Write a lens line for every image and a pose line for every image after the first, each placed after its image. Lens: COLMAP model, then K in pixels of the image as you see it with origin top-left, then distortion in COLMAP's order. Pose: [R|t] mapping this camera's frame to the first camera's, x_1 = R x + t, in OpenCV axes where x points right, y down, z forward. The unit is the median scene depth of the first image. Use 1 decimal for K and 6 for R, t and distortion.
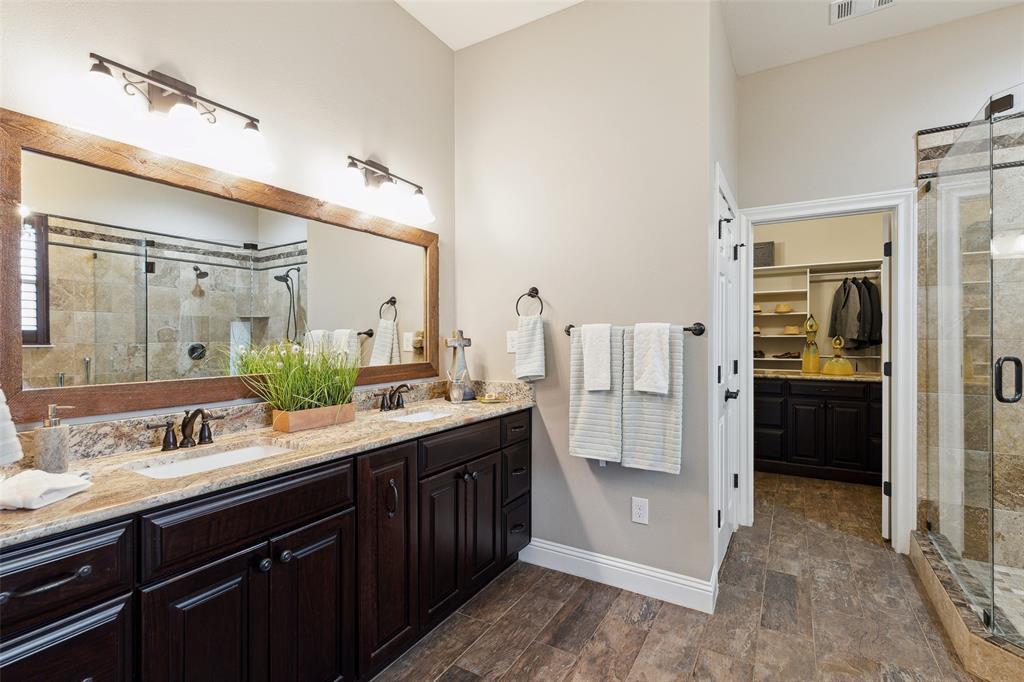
lens RADIAL K [[469.2, 0, 513.3], [0, 469.2, 338.2], [0, 0, 1]] dist [0.004691, -0.001682]
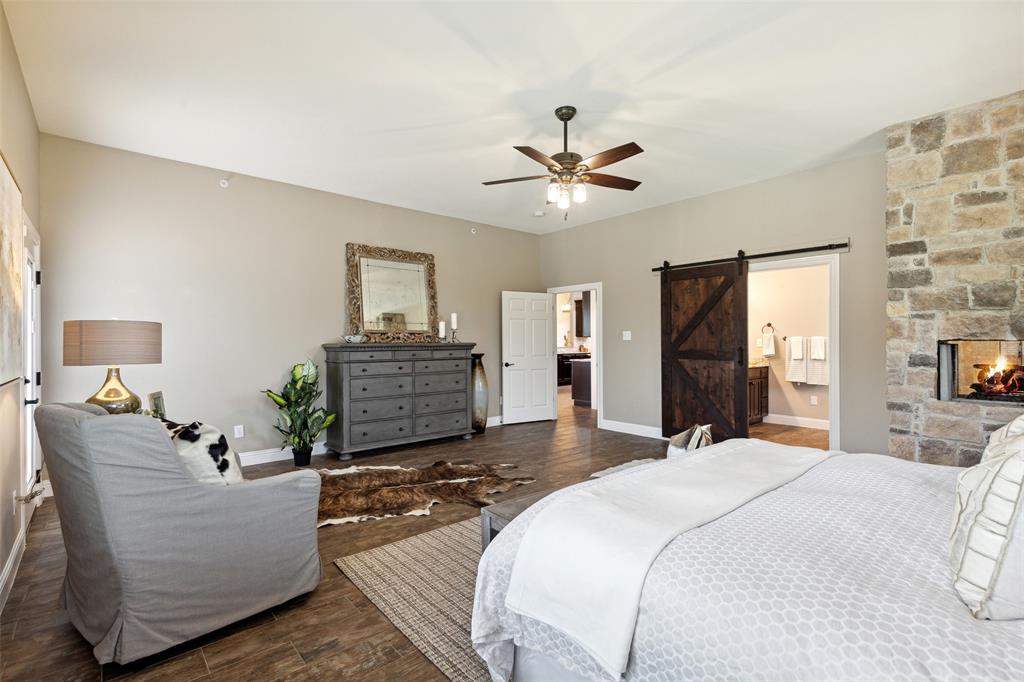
lens RADIAL K [[469.2, 0, 510.1], [0, 469.2, 342.8], [0, 0, 1]] dist [0.004691, -0.001682]
pose [[0.949850, 0.001500, -0.312701, -0.579841], [-0.001056, 0.999998, 0.001588, 0.005254], [0.312703, -0.001178, 0.949850, -2.250685]]
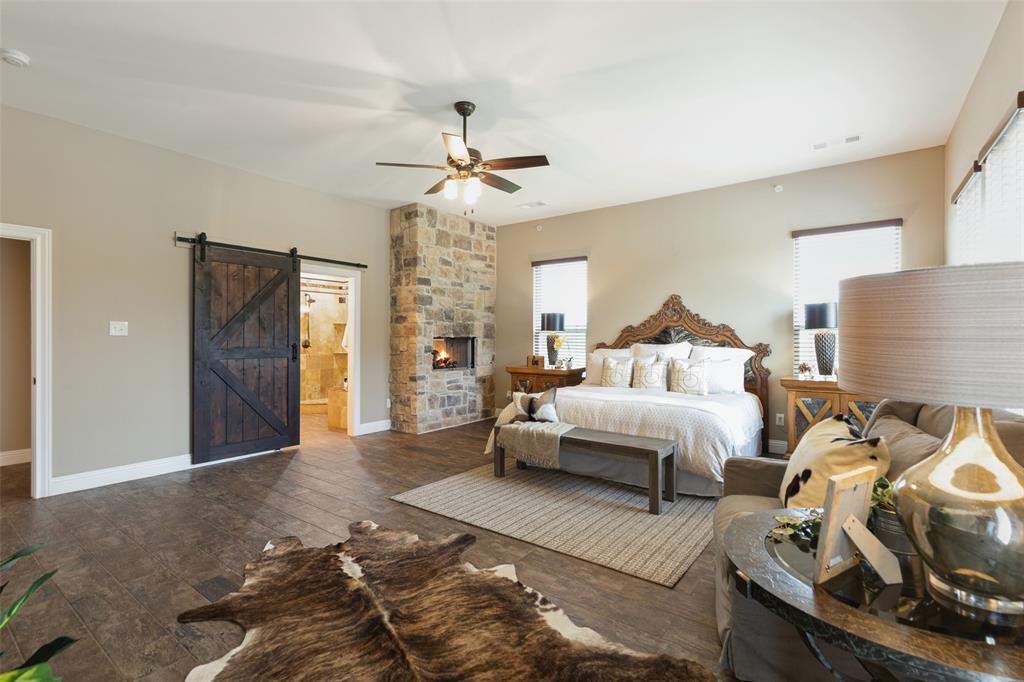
lens RADIAL K [[469.2, 0, 513.7], [0, 469.2, 340.3], [0, 0, 1]] dist [0.004691, -0.001682]
pose [[0.098257, -0.001760, 0.995160, -3.040223], [0.003292, 0.999994, 0.001444, 0.016879], [-0.995156, 0.003134, 0.098262, -0.620197]]
